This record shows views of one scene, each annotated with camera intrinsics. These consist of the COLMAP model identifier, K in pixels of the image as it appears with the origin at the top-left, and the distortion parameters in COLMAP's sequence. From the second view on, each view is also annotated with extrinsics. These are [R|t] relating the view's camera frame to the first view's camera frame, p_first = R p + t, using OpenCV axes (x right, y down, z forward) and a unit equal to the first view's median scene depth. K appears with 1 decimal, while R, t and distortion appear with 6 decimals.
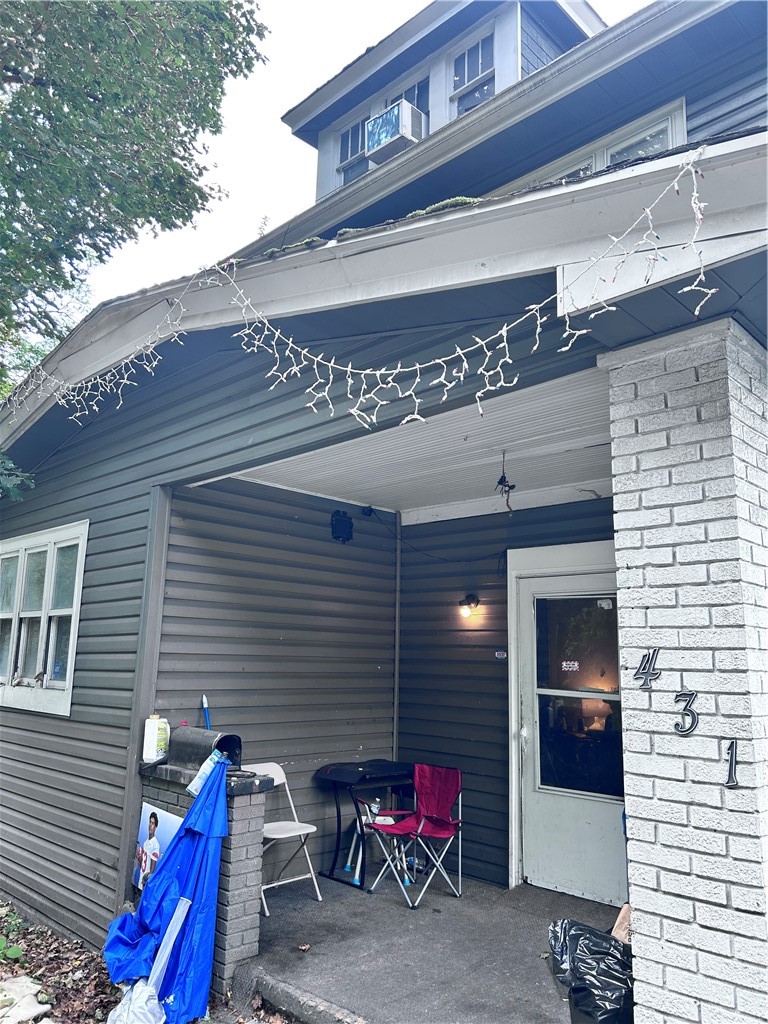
lens RADIAL K [[769.9, 0, 384.0], [0, 769.9, 512.0], [0, 0, 1]] dist [0.047631, -0.041688]
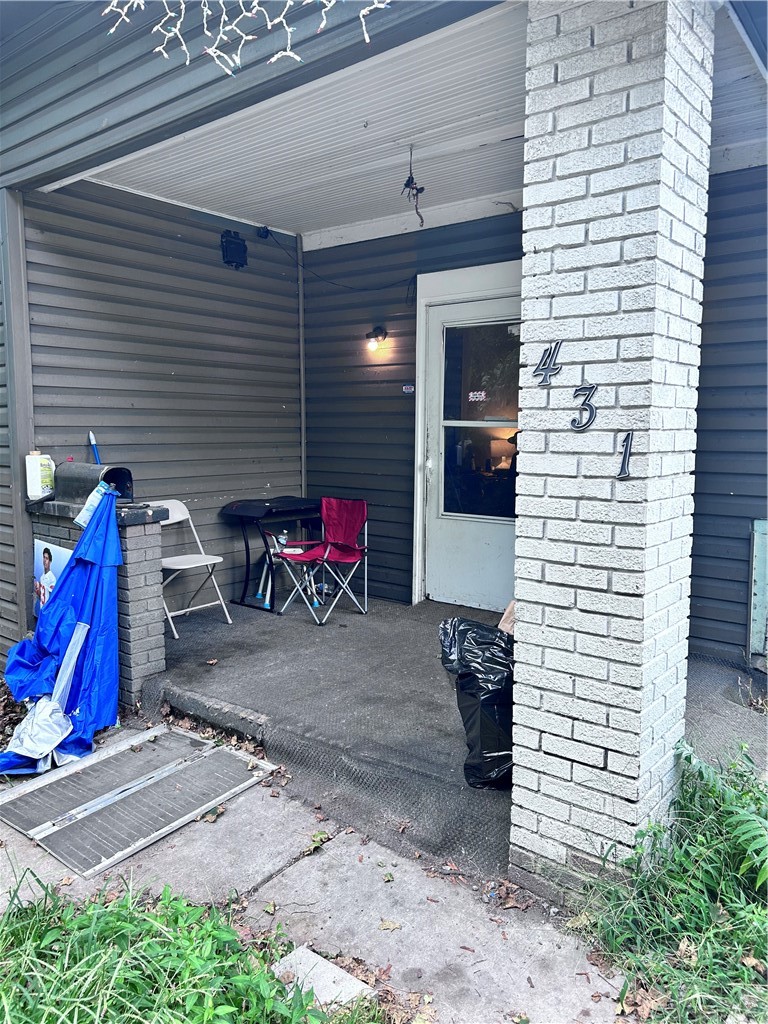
lens RADIAL K [[763.5, 0, 386.5], [0, 763.5, 506.8], [0, 0, 1]] dist [0.078870, -0.098956]
pose [[0.994476, -0.032010, 0.099963, 0.033326], [0.000933, 0.955021, 0.296537, 0.059955], [-0.104959, -0.294806, 0.949775, 0.065251]]
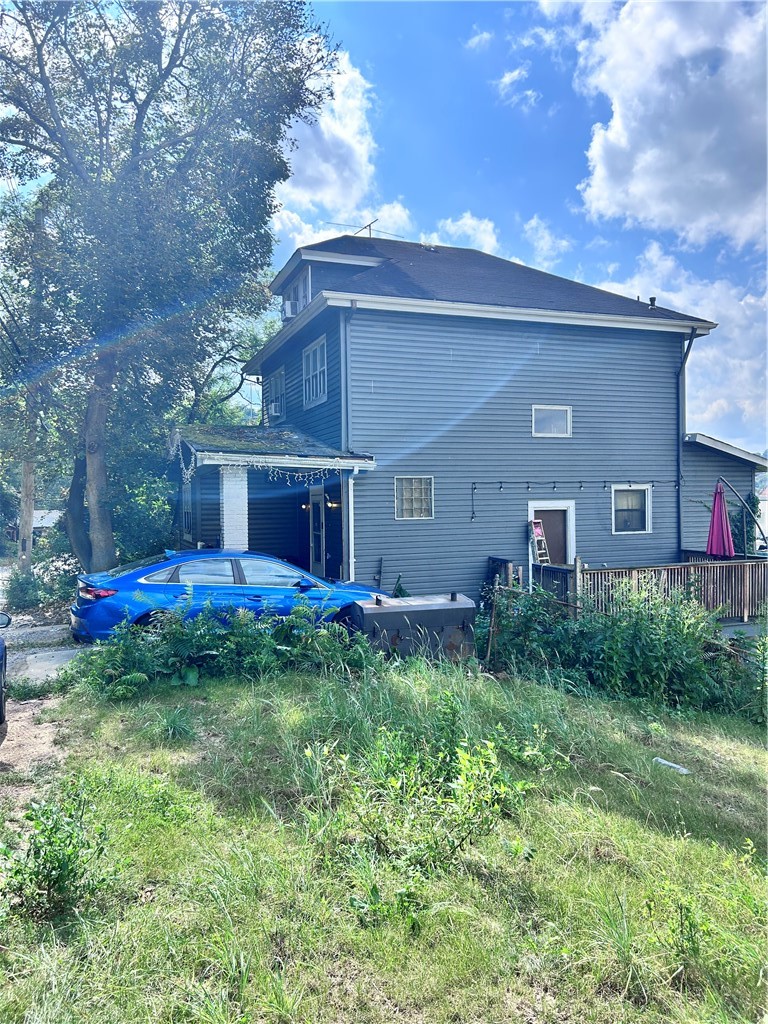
lens RADIAL K [[763.5, 0, 386.5], [0, 763.5, 506.8], [0, 0, 1]] dist [0.078870, -0.098956]
pose [[0.905997, -0.034834, -0.421849, 2.369477], [0.115548, 0.979110, 0.167311, -0.465618], [0.407208, -0.200327, 0.891095, -2.125629]]
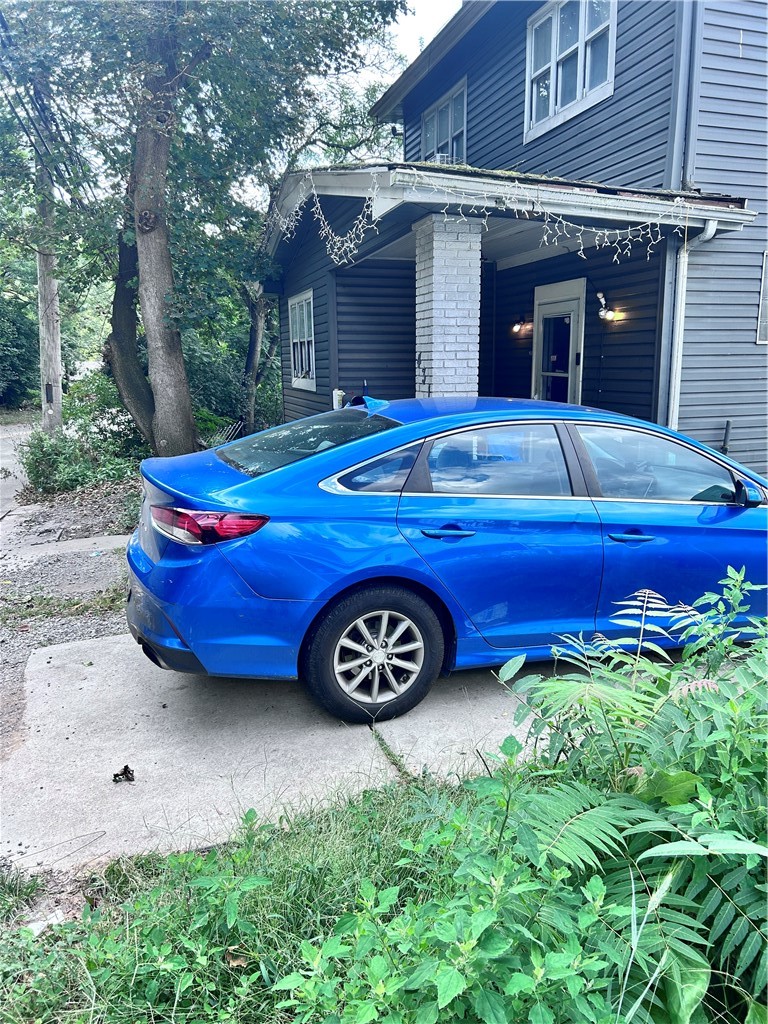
lens RADIAL K [[769.9, 0, 384.0], [0, 769.9, 512.0], [0, 0, 1]] dist [0.047631, -0.041688]
pose [[0.878292, 0.061012, -0.474216, 0.964321], [0.118438, 0.933150, 0.339415, -0.138745], [0.463223, -0.354271, 0.812352, -0.871387]]
